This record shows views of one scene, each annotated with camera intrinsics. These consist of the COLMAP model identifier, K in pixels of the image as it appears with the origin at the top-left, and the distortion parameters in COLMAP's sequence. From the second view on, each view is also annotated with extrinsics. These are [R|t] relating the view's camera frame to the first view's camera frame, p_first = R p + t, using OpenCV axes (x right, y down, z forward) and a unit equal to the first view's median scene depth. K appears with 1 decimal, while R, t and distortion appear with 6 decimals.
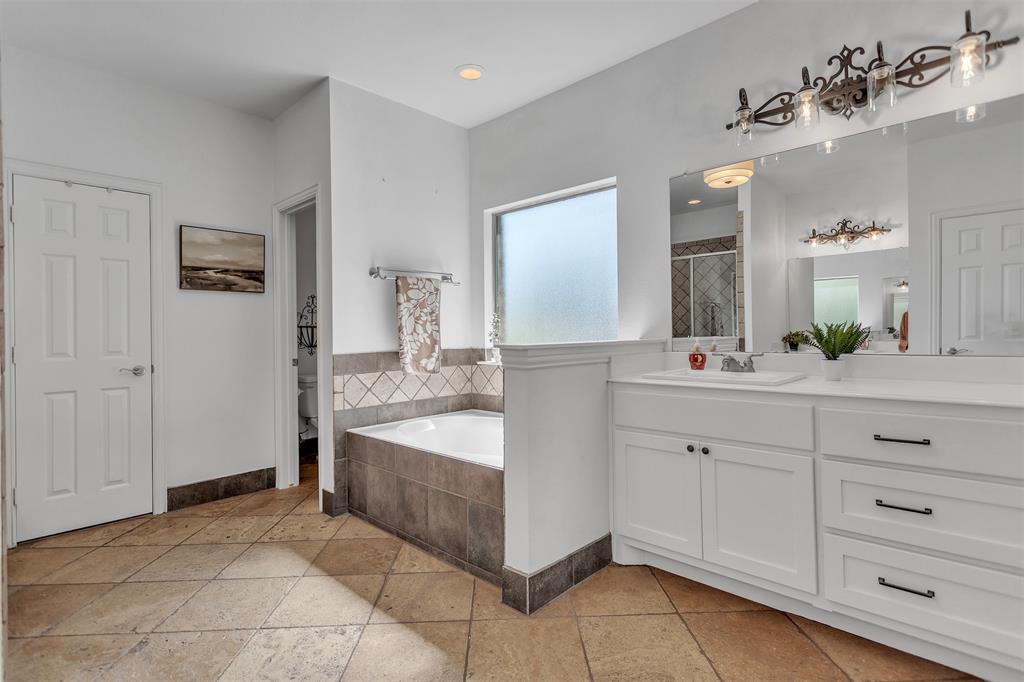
lens RADIAL K [[498.0, 0, 510.9], [0, 498.0, 329.1], [0, 0, 1]] dist [0.000558, 0.000088]
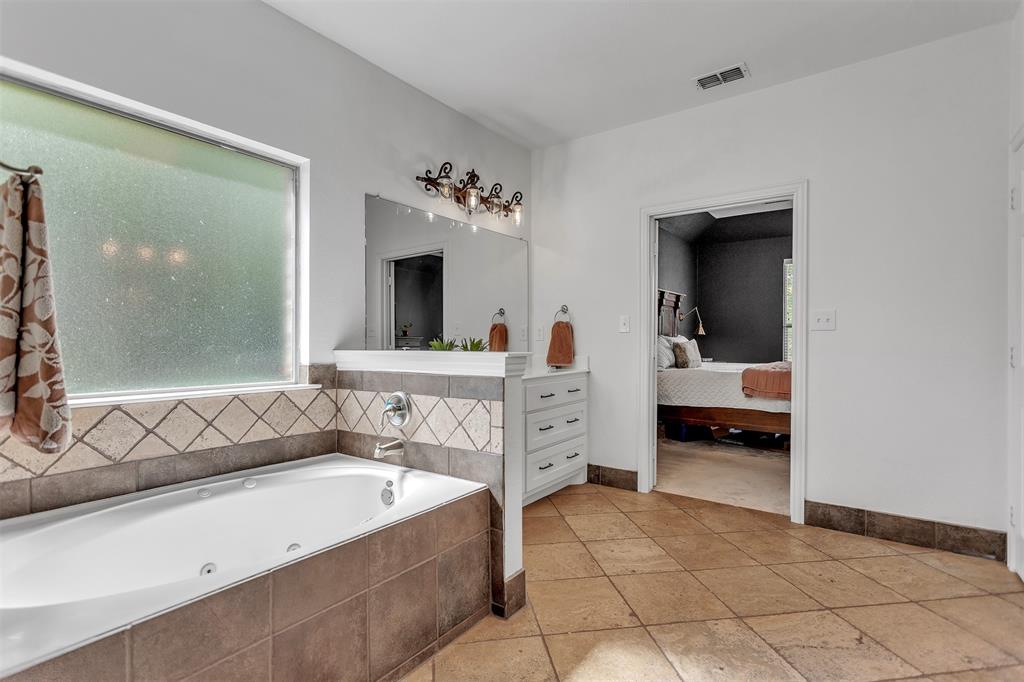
lens RADIAL K [[476.7, 0, 526.4], [0, 476.7, 345.1], [0, 0, 1]] dist [0.000529, -0.000045]
pose [[-0.136180, 0.008157, 0.990650, -0.592134], [-0.004641, 0.999950, -0.008872, 0.015535], [-0.990673, -0.005806, -0.136136, 0.684841]]
